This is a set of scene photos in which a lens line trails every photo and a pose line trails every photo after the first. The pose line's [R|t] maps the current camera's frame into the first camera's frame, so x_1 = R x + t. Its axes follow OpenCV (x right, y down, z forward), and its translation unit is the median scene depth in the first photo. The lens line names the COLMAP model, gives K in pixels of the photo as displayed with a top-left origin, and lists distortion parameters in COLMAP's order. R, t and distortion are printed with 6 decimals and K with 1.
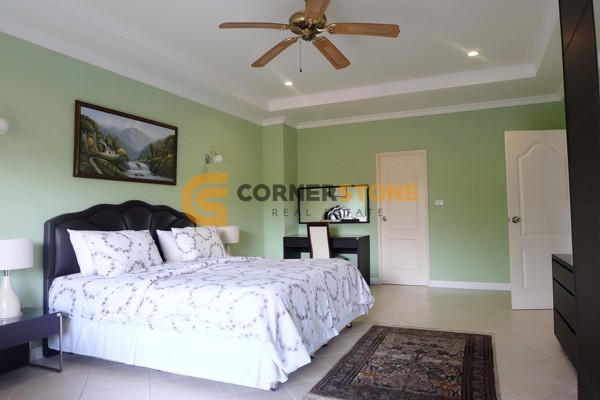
lens RADIAL K [[402.2, 0, 318.6], [0, 402.2, 200.2], [0, 0, 1]] dist [-0.066481, 0.060179]
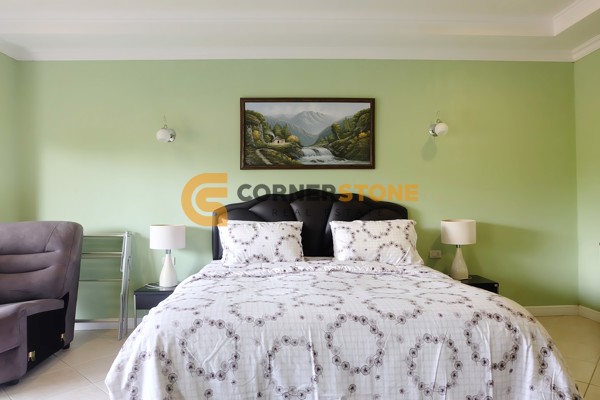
lens RADIAL K [[418.6, 0, 300.0], [0, 418.6, 200.0], [0, 0, 1]] dist [-0.071155, 0.066825]
pose [[0.435298, 0.016140, -0.900142, 0.447126], [0.033195, 0.998872, 0.033963, -0.008778], [0.899674, -0.044664, 0.434271, 0.599184]]
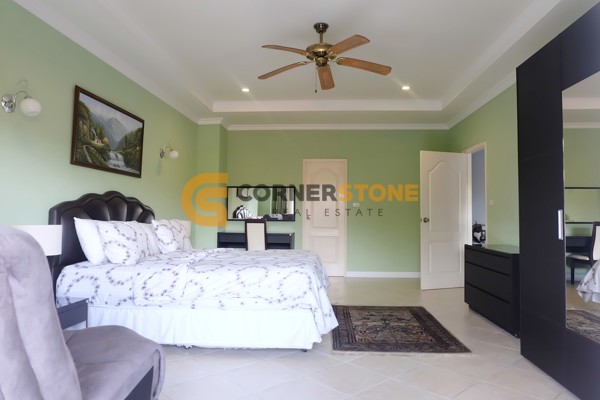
lens RADIAL K [[402.2, 0, 318.6], [0, 402.2, 200.2], [0, 0, 1]] dist [-0.066481, 0.060179]
pose [[0.934882, 0.039655, 0.352736, -0.361628], [-0.037866, 0.999211, -0.011974, 0.016901], [-0.352933, -0.002162, 0.935646, -0.113939]]
